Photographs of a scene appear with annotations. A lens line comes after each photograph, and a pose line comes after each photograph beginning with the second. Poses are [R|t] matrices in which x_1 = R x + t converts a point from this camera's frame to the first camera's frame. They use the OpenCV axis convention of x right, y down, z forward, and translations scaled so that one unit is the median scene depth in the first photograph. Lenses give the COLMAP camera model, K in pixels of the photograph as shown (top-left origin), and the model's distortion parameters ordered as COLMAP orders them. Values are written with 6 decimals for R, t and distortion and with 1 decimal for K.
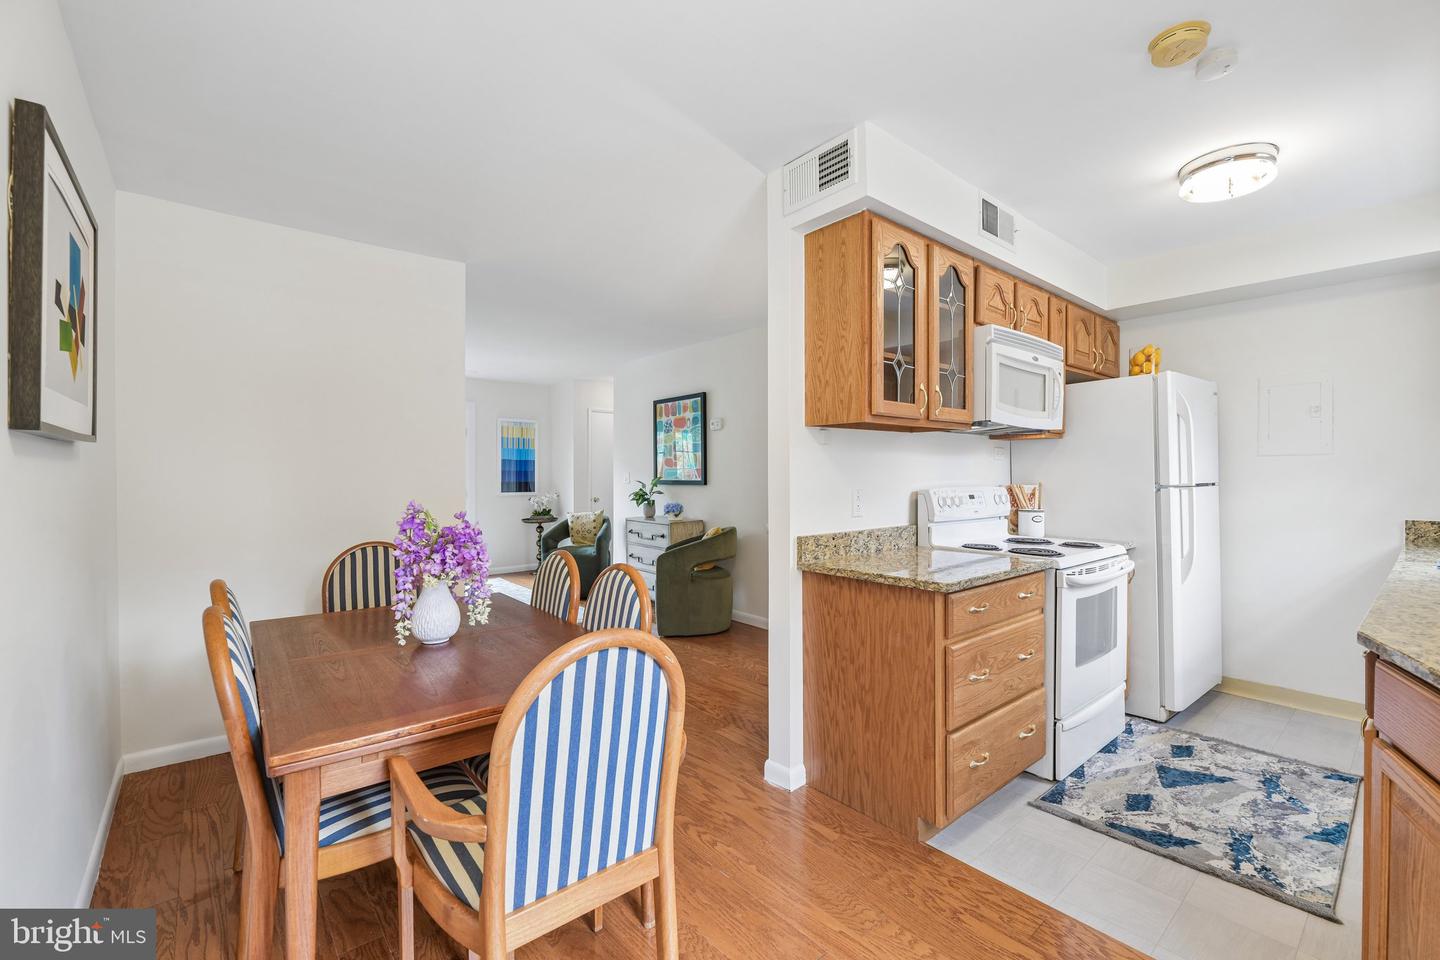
lens RADIAL K [[615.1, 0, 721.9], [0, 615.1, 477.1], [0, 0, 1]] dist [-0.002724, -0.000953]
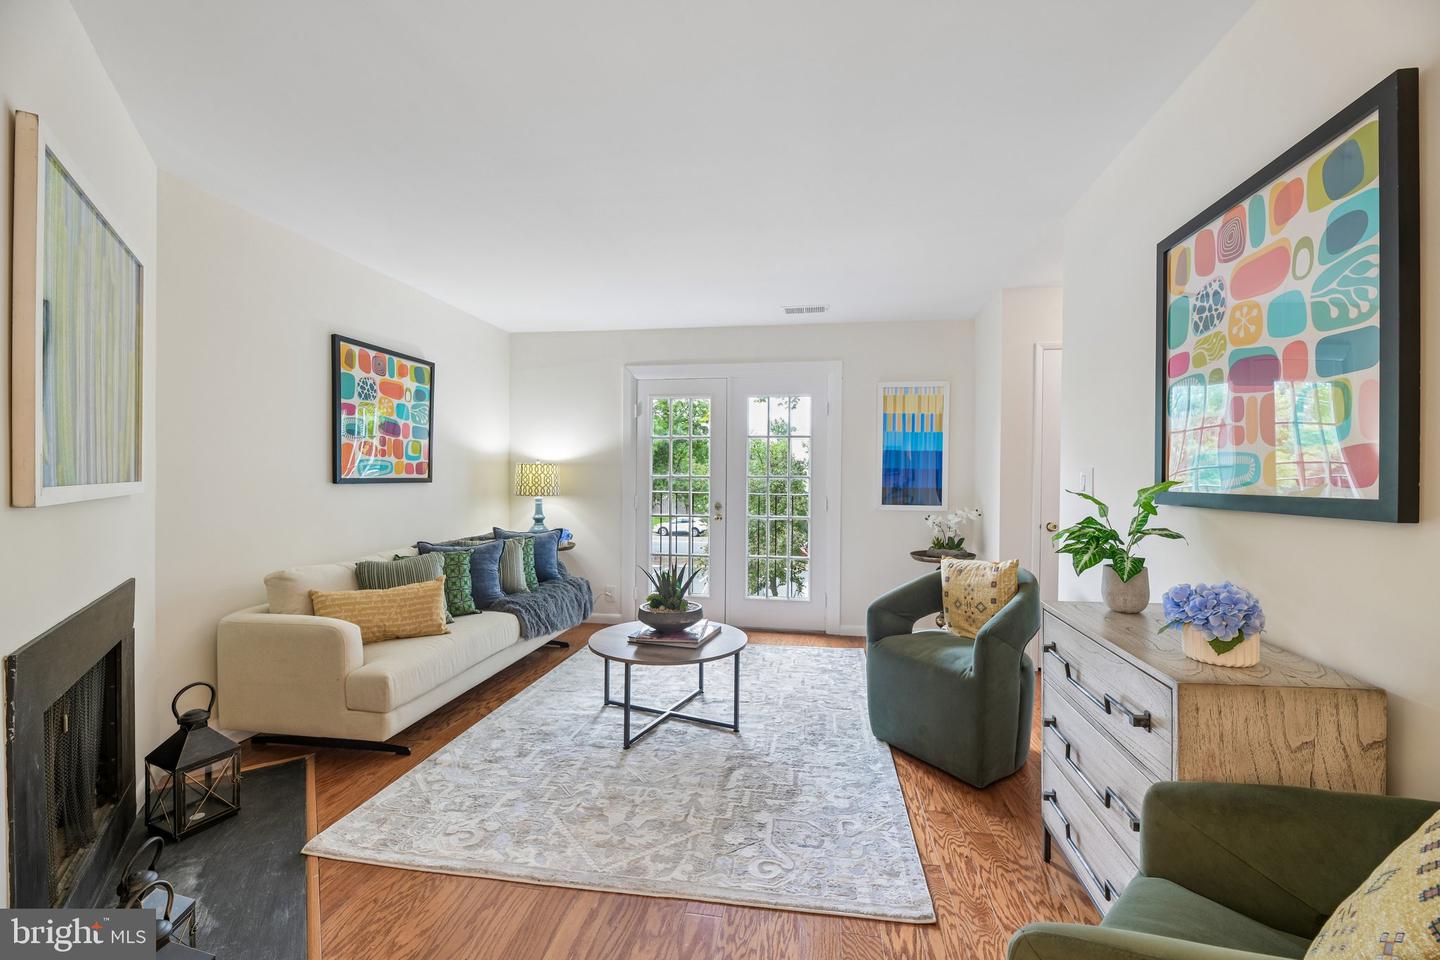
lens RADIAL K [[584.2, 0, 730.5], [0, 584.2, 482.6], [0, 0, 1]] dist [0.000172, -0.004510]
pose [[0.656270, 0.013218, -0.754410, -0.052839], [-0.010801, 0.999909, 0.008123, 0.000566], [0.754448, 0.002817, 0.656353, 1.259598]]
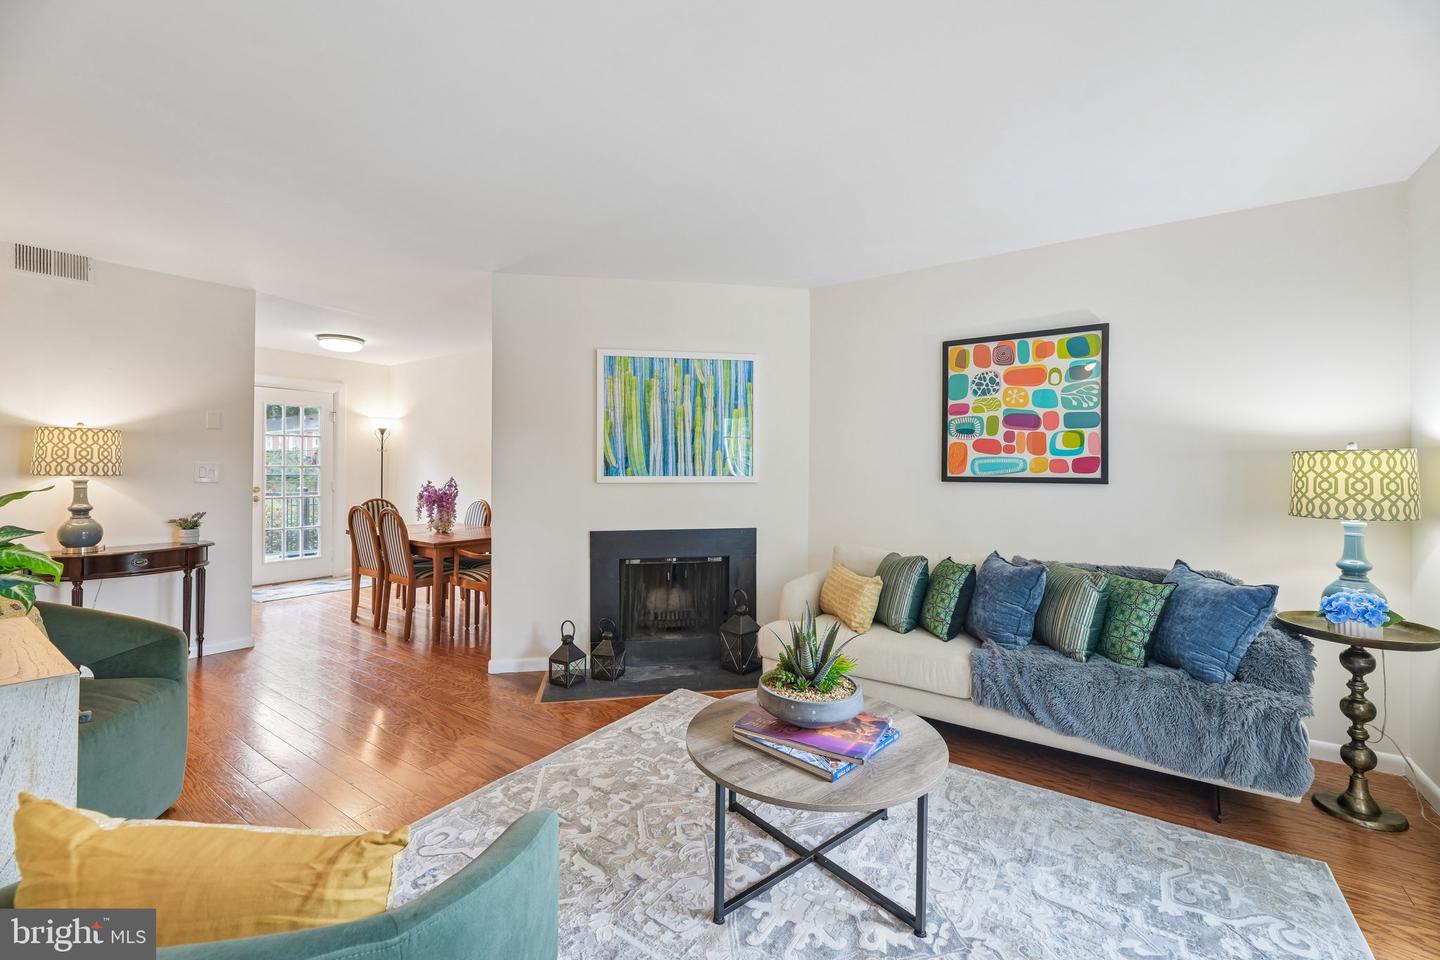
lens RADIAL K [[586.3, 0, 719.6], [0, 586.3, 468.8], [0, 0, 1]] dist [-0.000033, -0.000095]
pose [[-0.962938, -0.005147, -0.269673, -0.589563], [-0.005864, 0.999981, 0.001855, -0.005214], [0.269658, 0.003367, -0.962950, 2.367821]]
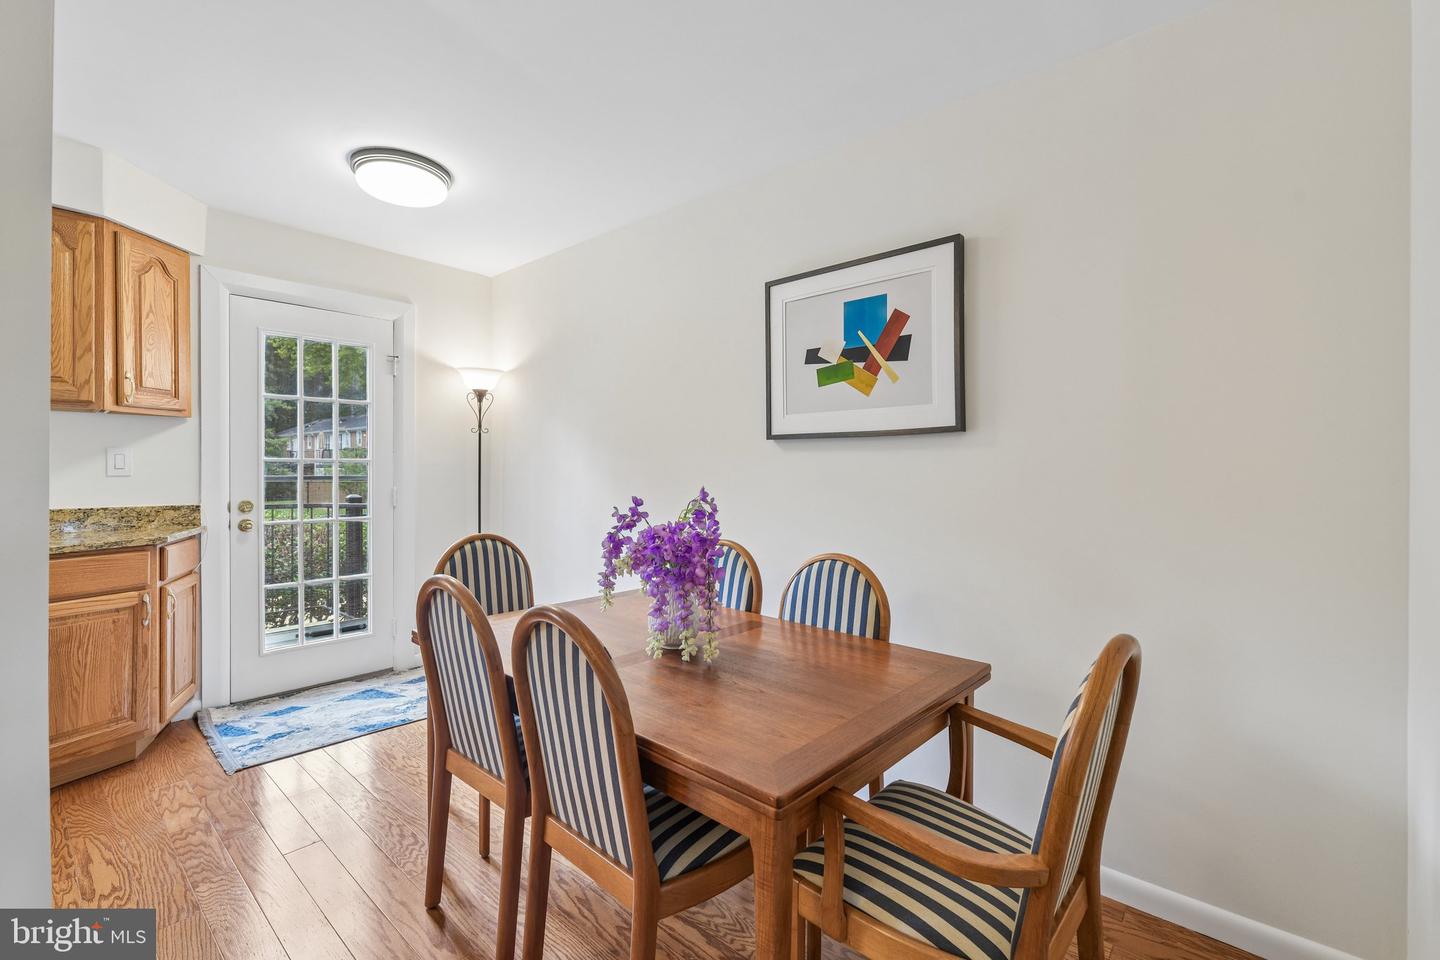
lens RADIAL K [[615.1, 0, 721.9], [0, 615.1, 477.1], [0, 0, 1]] dist [-0.002724, -0.000953]
pose [[-0.987533, -0.004009, -0.157363, -0.248502], [-0.006723, 0.999838, 0.016714, 0.006138], [0.157270, 0.017564, -0.987399, 1.203284]]
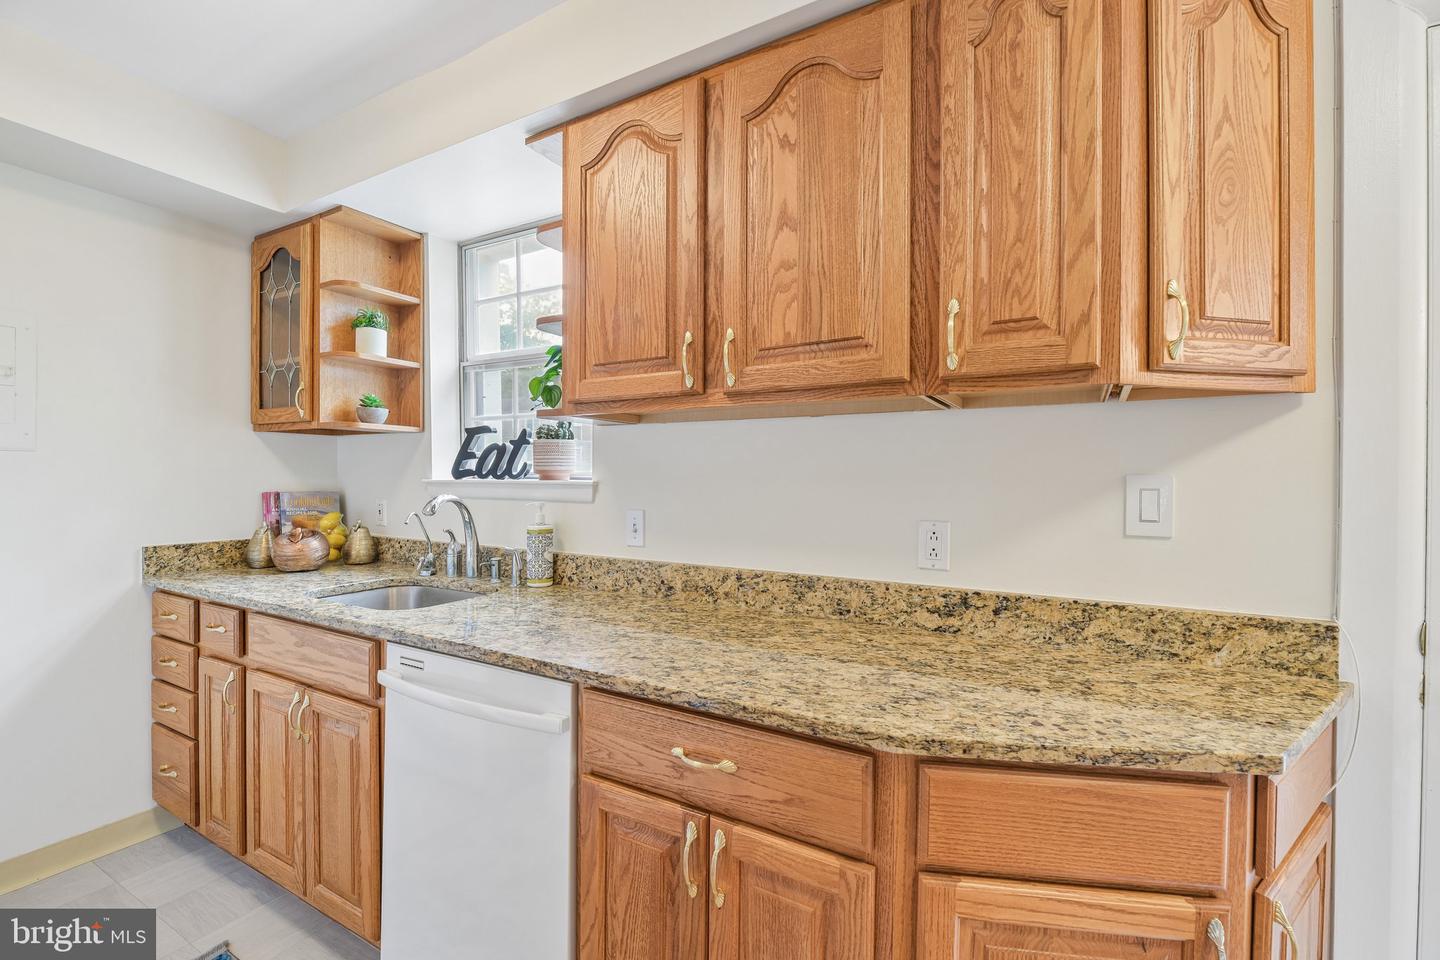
lens RADIAL K [[615.1, 0, 721.9], [0, 615.1, 477.1], [0, 0, 1]] dist [-0.002724, -0.000953]
pose [[-0.346014, -0.004138, 0.938220, 0.194929], [-0.001360, 0.999991, 0.003909, -0.015036], [-0.938228, 0.000076, -0.346016, 0.588489]]
